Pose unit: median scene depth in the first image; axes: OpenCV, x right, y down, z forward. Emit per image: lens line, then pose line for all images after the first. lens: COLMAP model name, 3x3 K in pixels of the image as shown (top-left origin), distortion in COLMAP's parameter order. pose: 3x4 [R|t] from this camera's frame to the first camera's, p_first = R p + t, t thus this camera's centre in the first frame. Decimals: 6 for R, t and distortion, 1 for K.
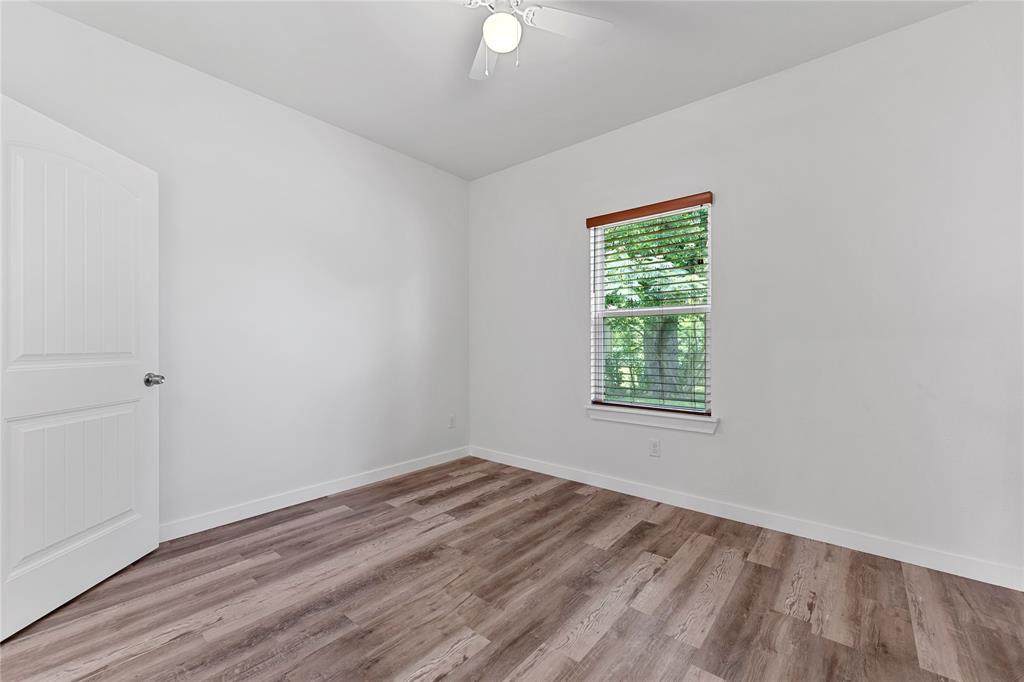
lens RADIAL K [[410.7, 0, 508.4], [0, 410.7, 343.2], [0, 0, 1]] dist [0.000230, 0.000232]
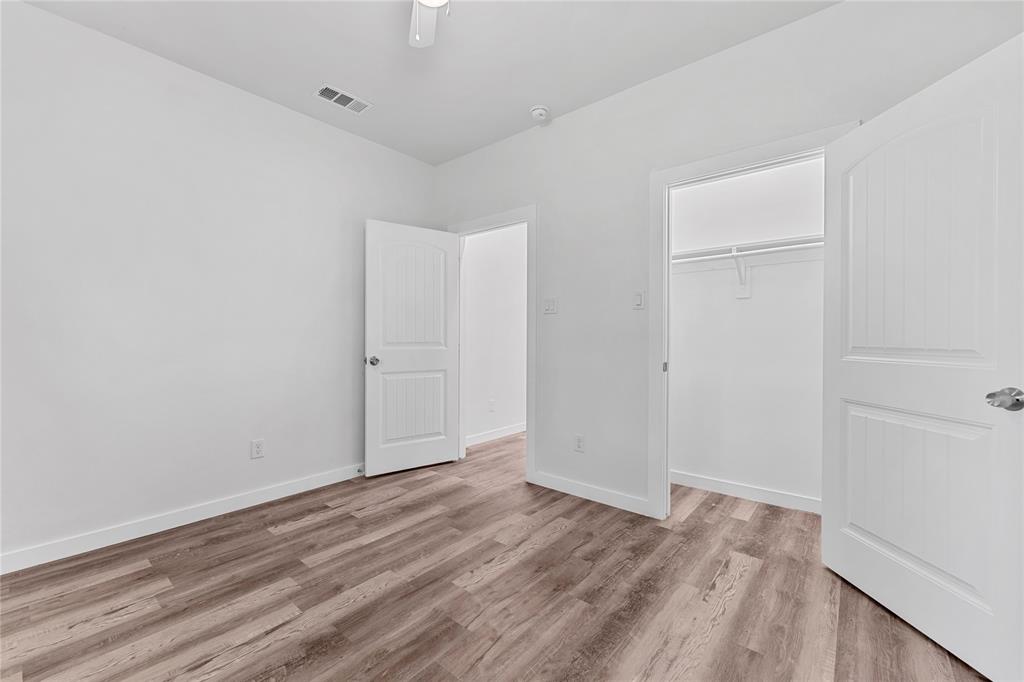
lens RADIAL K [[410.7, 0, 508.4], [0, 410.7, 343.2], [0, 0, 1]] dist [0.000230, 0.000232]
pose [[-0.999994, -0.001120, -0.003378, -0.188994], [-0.001145, 0.999972, 0.007416, 0.003934], [0.003369, 0.007420, -0.999967, 2.011553]]
